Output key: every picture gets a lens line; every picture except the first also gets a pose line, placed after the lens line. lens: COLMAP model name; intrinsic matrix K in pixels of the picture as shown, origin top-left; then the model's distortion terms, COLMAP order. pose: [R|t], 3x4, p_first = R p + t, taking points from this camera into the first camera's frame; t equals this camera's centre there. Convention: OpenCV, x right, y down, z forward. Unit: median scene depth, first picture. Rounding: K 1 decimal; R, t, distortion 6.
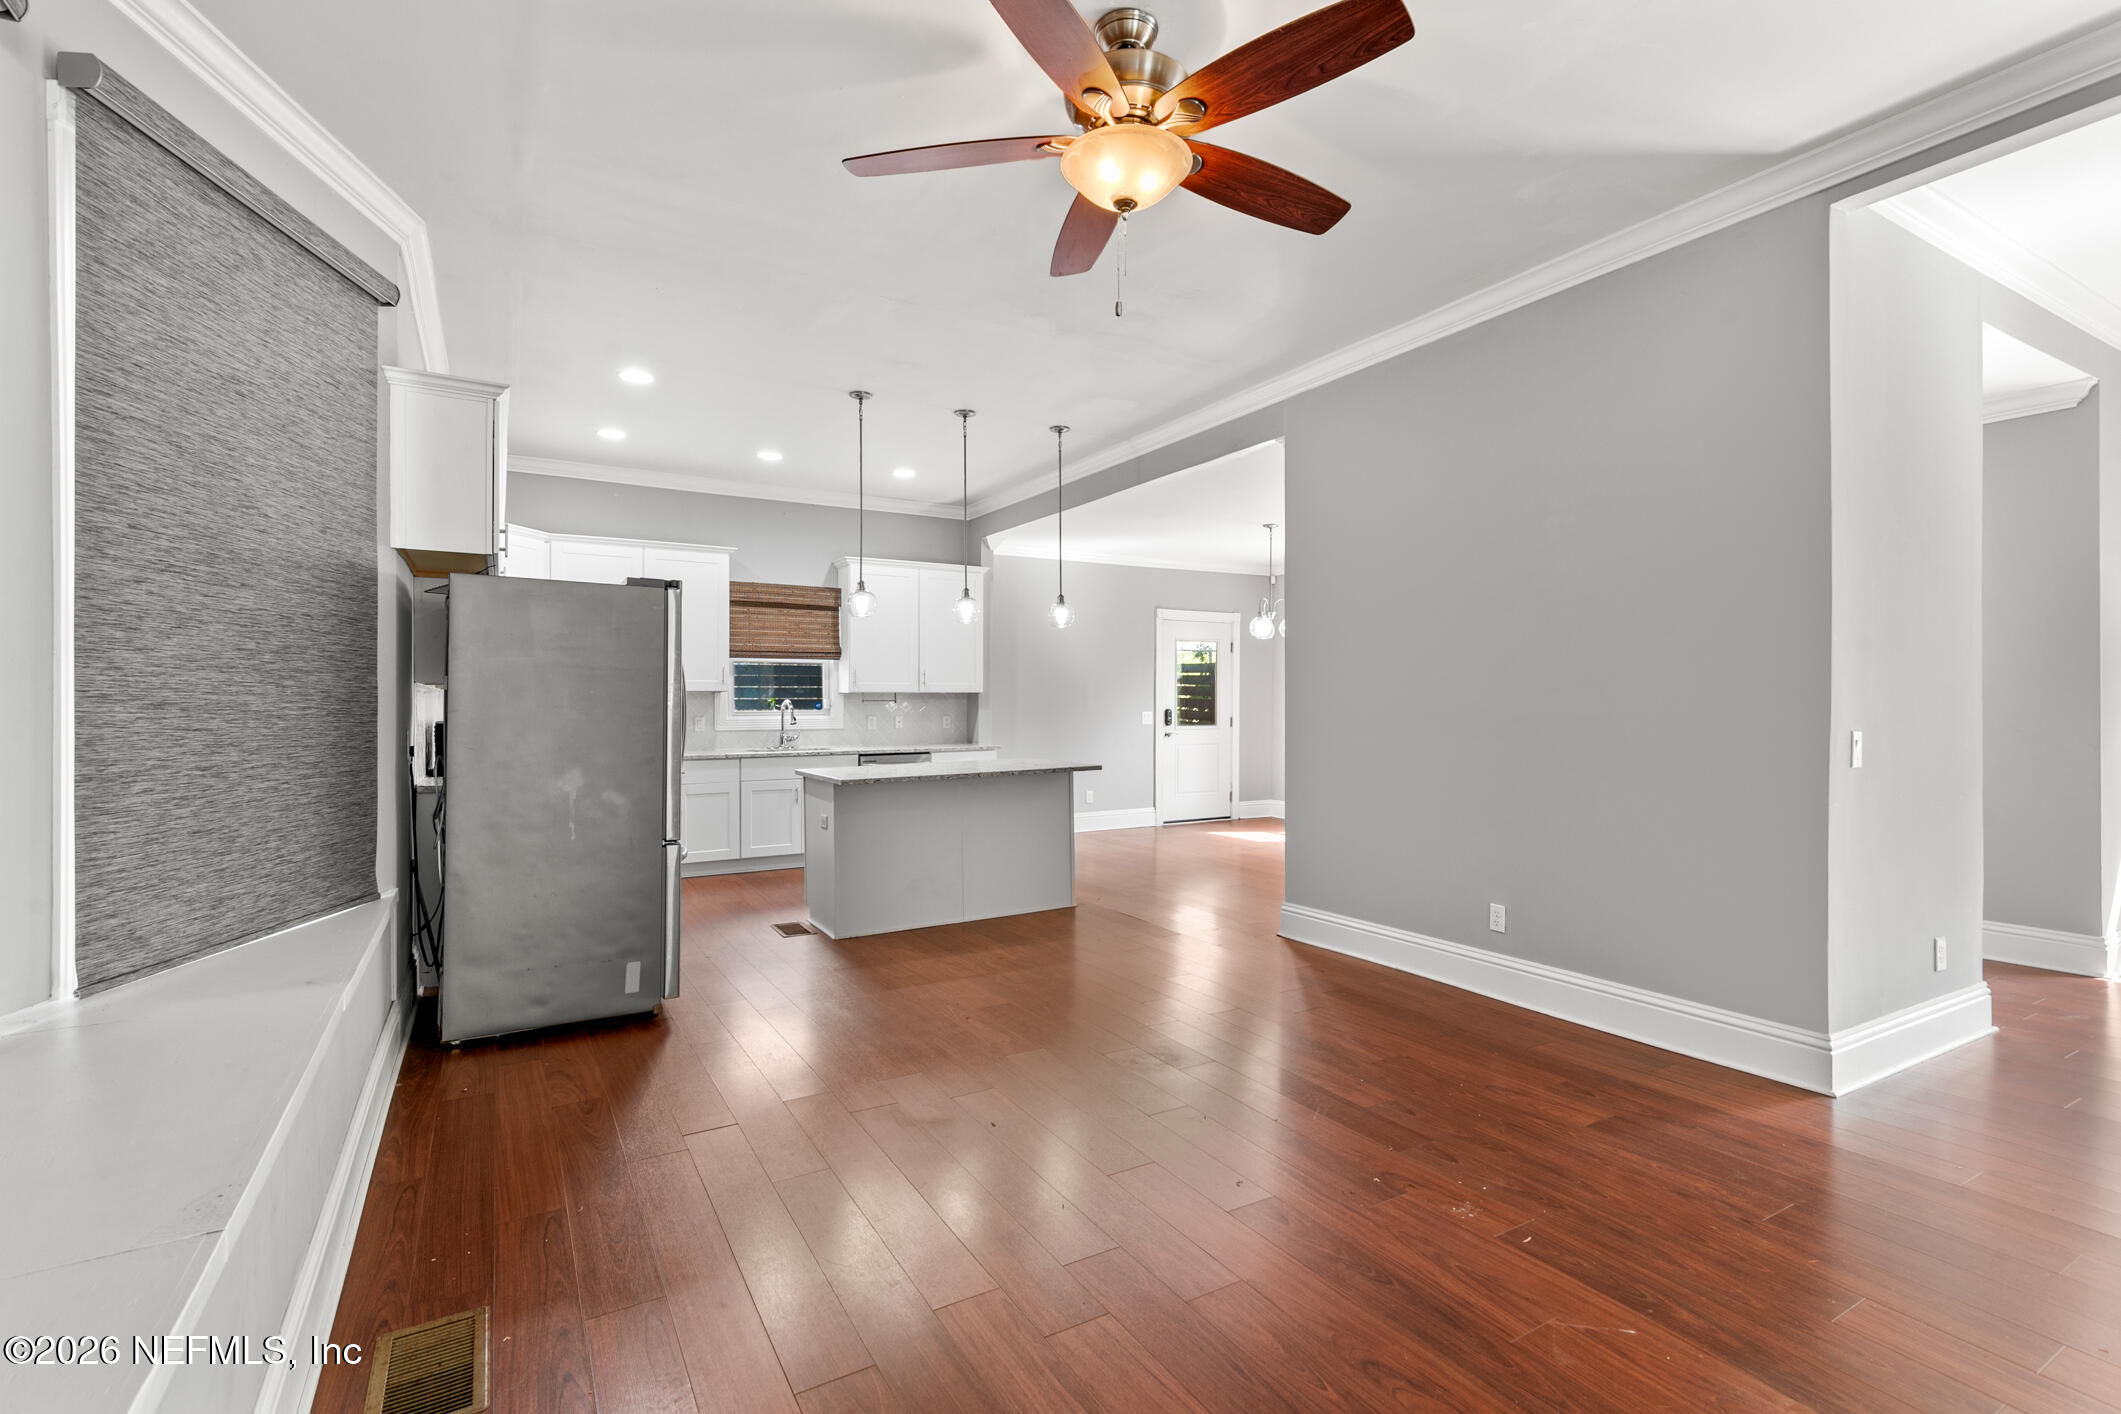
lens RADIAL K [[976.4, 0, 1070.2], [0, 976.4, 699.1], [0, 0, 1]] dist [0.004994, -0.000655]
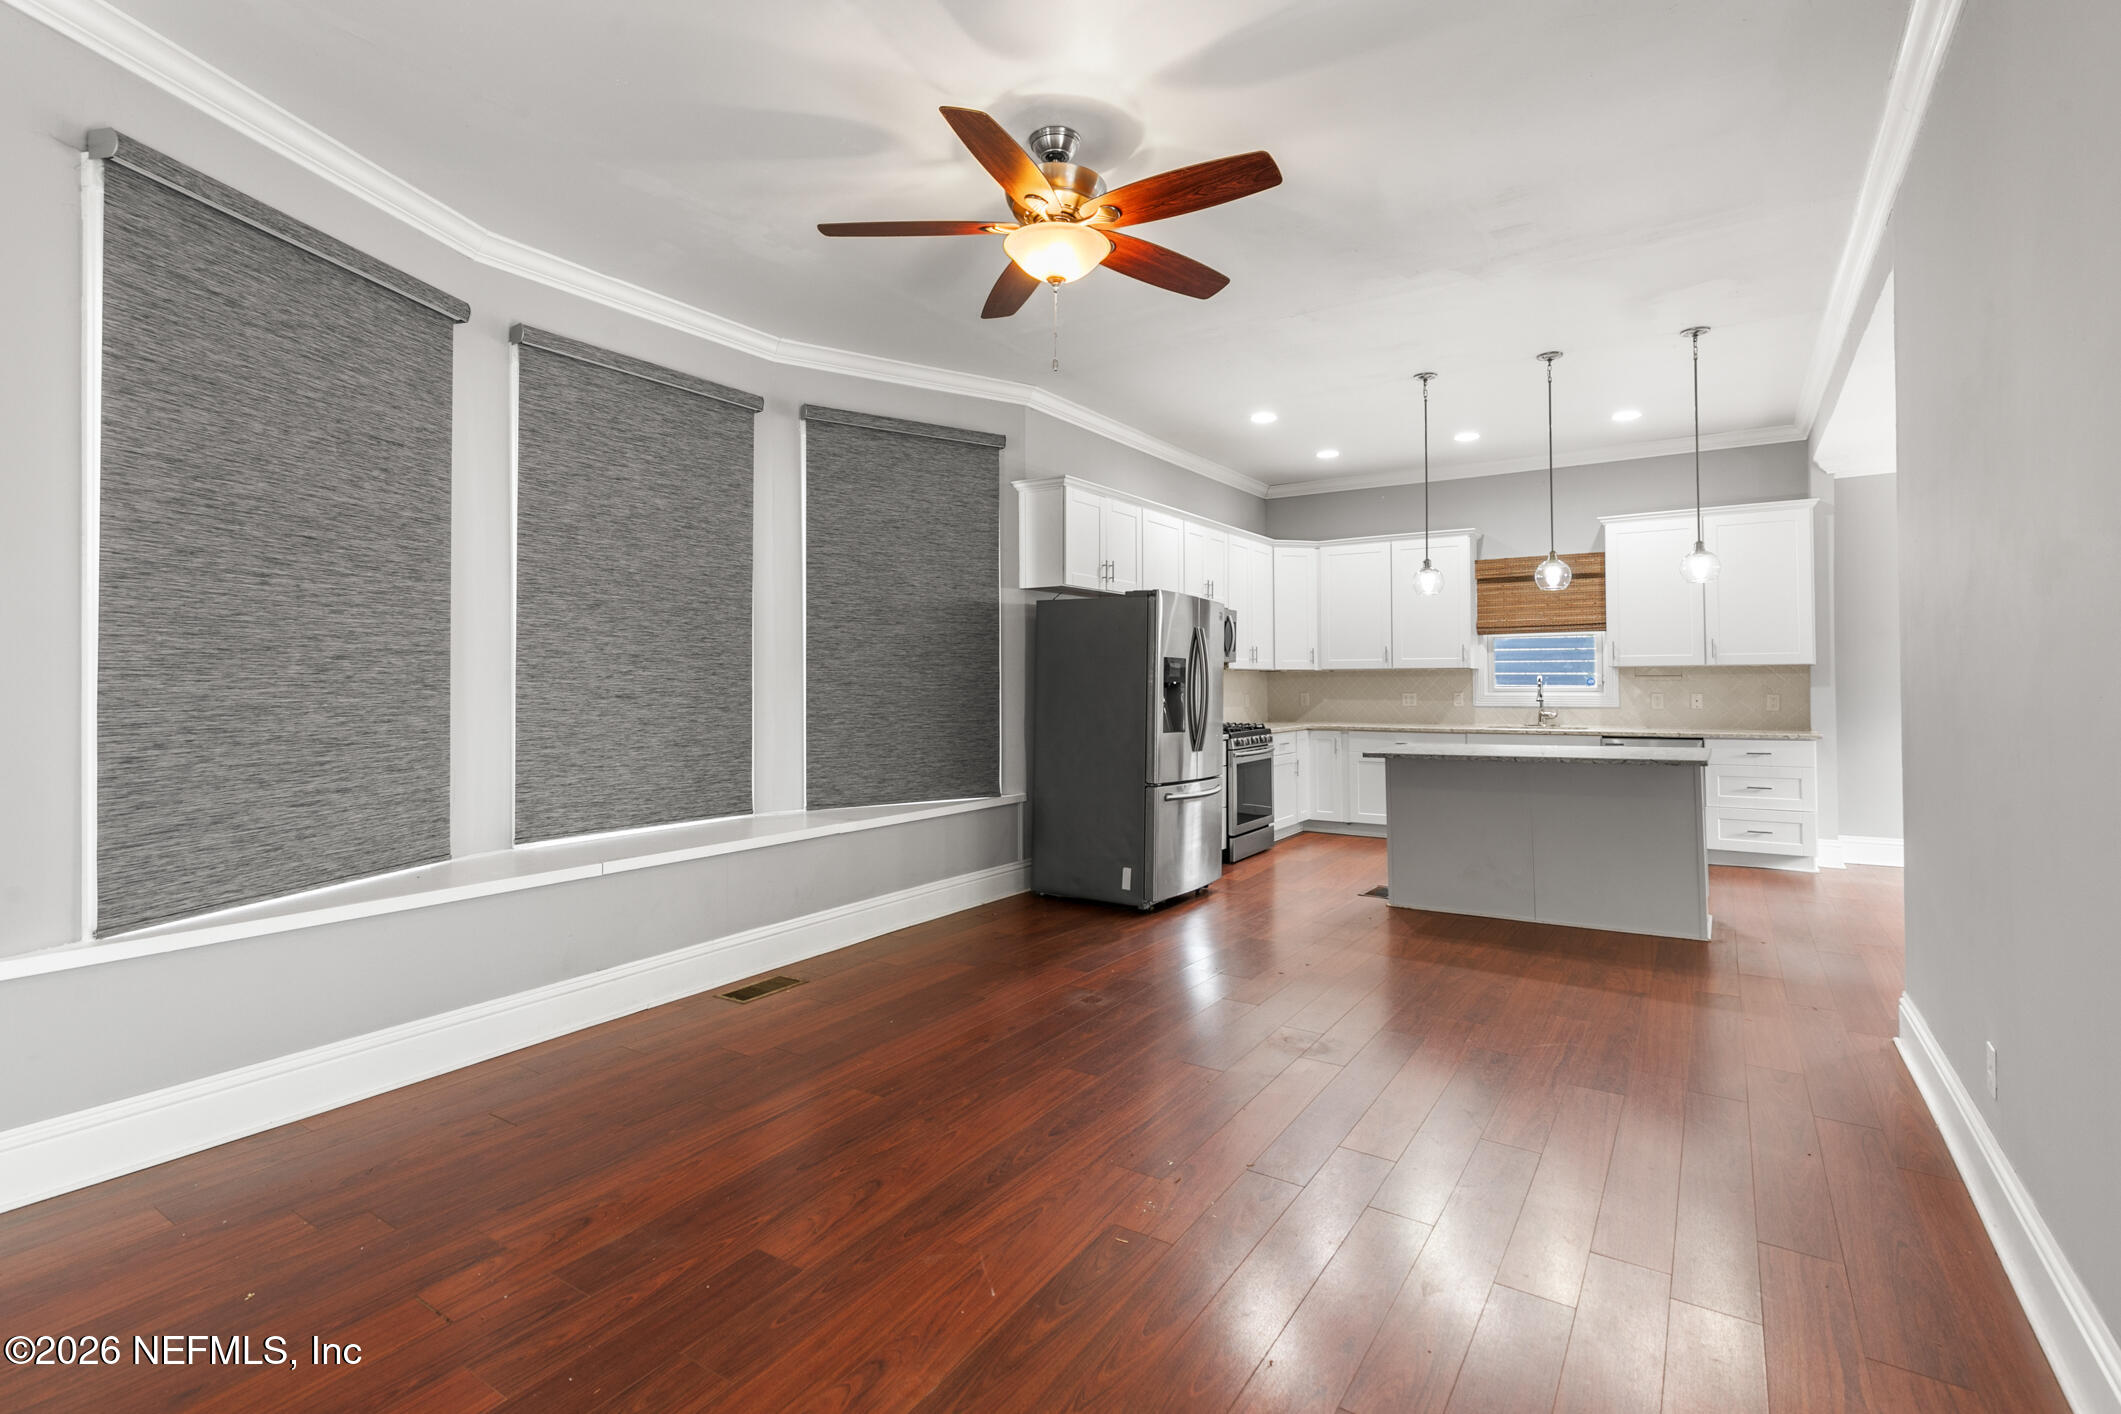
lens RADIAL K [[976.4, 0, 1047.5], [0, 976.4, 665.5], [0, 0, 1]] dist [0.004994, -0.000655]
pose [[0.426906, -0.016579, -0.904144, 0.367286], [0.008763, 0.999861, -0.014197, 0.000254], [0.904254, -0.001862, 0.426992, 0.146881]]
